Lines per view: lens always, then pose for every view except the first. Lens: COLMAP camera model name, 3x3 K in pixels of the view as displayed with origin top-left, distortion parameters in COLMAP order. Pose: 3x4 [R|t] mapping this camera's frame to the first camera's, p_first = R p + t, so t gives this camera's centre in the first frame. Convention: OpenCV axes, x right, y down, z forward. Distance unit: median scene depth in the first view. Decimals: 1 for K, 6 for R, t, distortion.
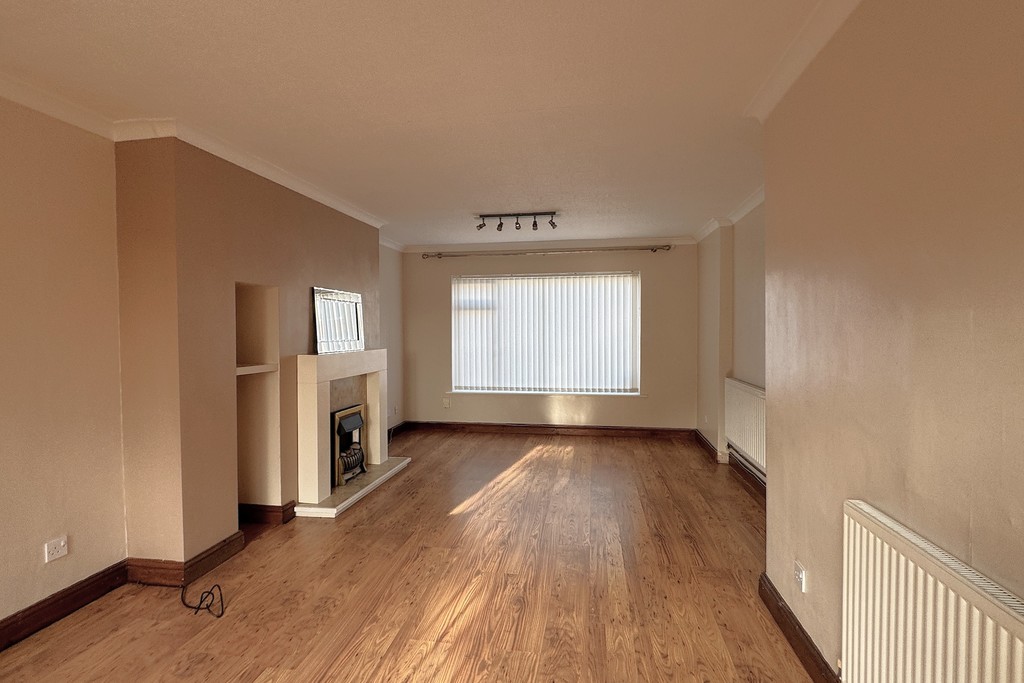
lens RADIAL K [[473.9, 0, 513.4], [0, 473.9, 334.9], [0, 0, 1]] dist [-0.003117, 0.000046]
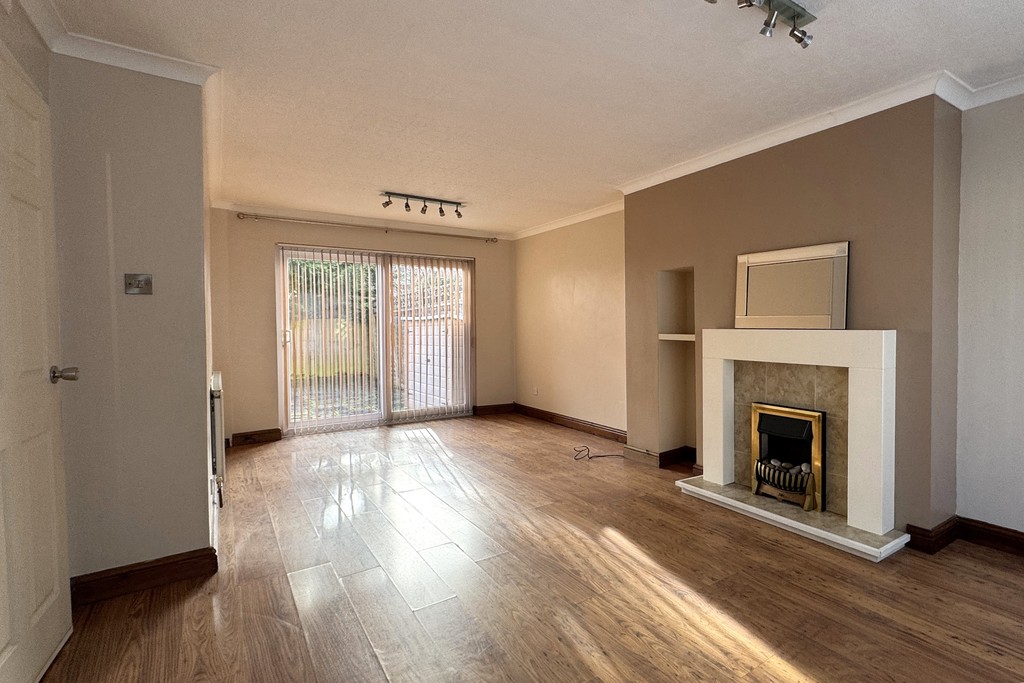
lens RADIAL K [[473.9, 0, 513.4], [0, 473.9, 334.9], [0, 0, 1]] dist [-0.003117, 0.000046]
pose [[-0.756644, 0.028452, -0.653207, 0.462007], [-0.004558, 0.998799, 0.048786, 0.029811], [0.653811, 0.039891, -0.755606, 1.425988]]
